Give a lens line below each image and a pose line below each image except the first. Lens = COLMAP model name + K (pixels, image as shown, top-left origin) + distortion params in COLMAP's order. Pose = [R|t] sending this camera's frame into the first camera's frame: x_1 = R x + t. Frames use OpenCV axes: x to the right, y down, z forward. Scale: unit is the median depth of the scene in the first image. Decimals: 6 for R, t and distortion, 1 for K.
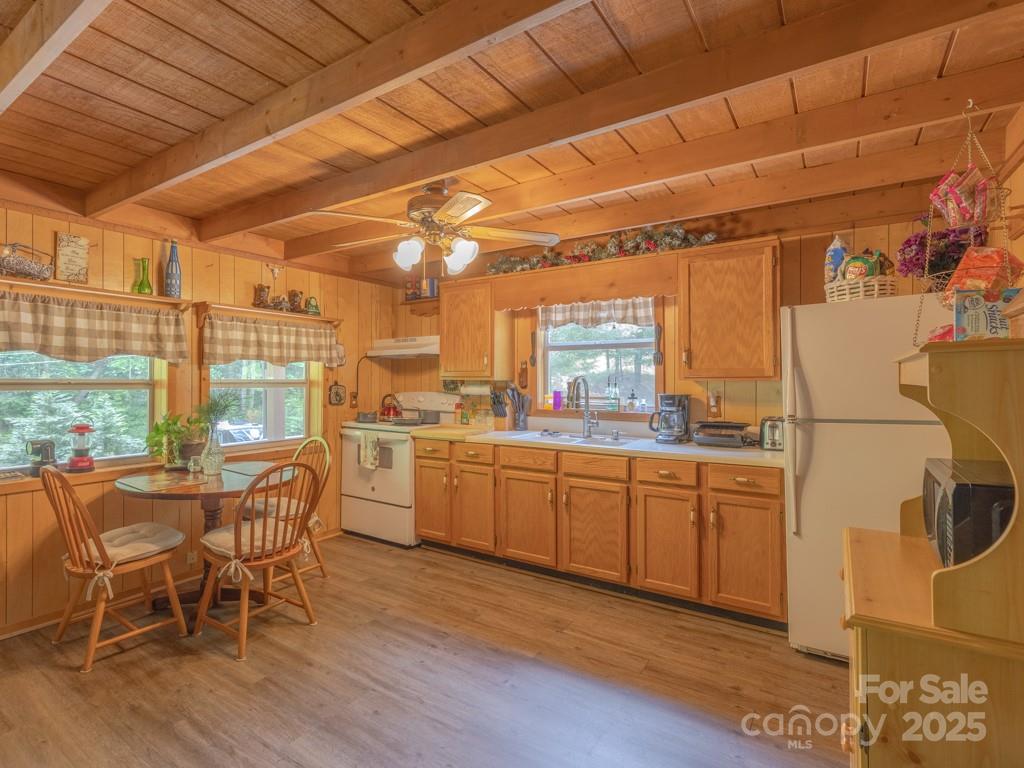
lens RADIAL K [[502.5, 0, 469.5], [0, 502.5, 378.1], [0, 0, 1]] dist [0.001559, 0.000294]
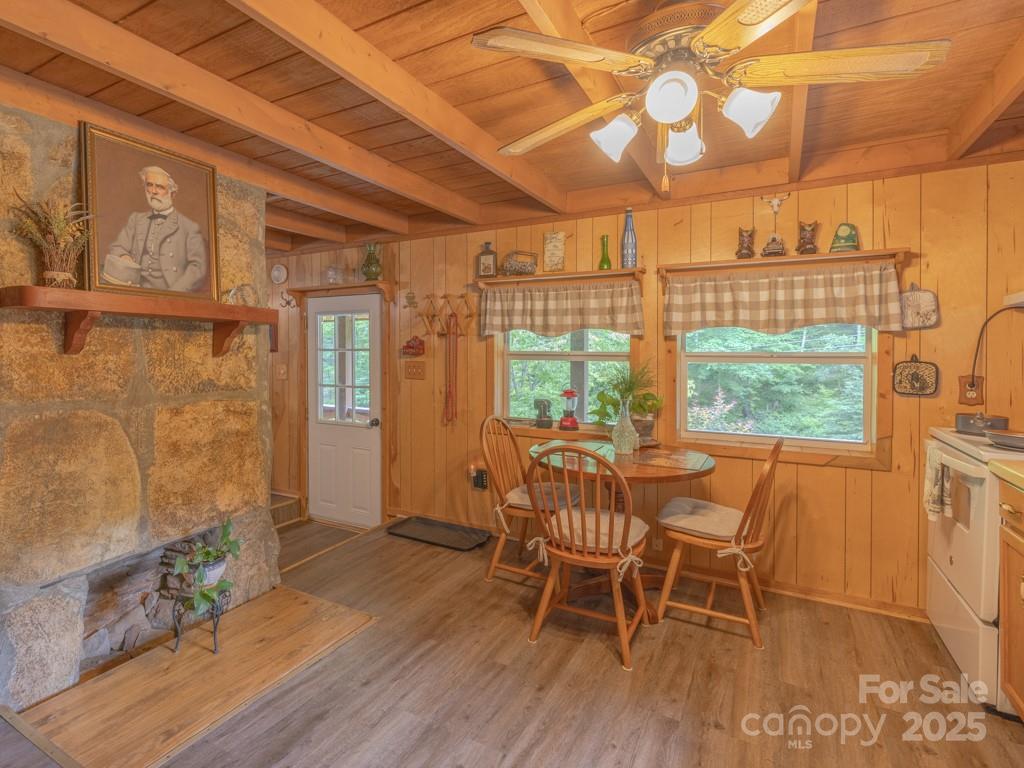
lens RADIAL K [[559.6, 0, 511.6], [0, 559.6, 352.8], [0, 0, 1]] dist [-0.000326, -0.000107]
pose [[0.098871, 0.002757, -0.995096, 0.373815], [0.001672, 0.999994, 0.002937, 0.001169], [0.995099, -0.001954, 0.098866, 0.526611]]
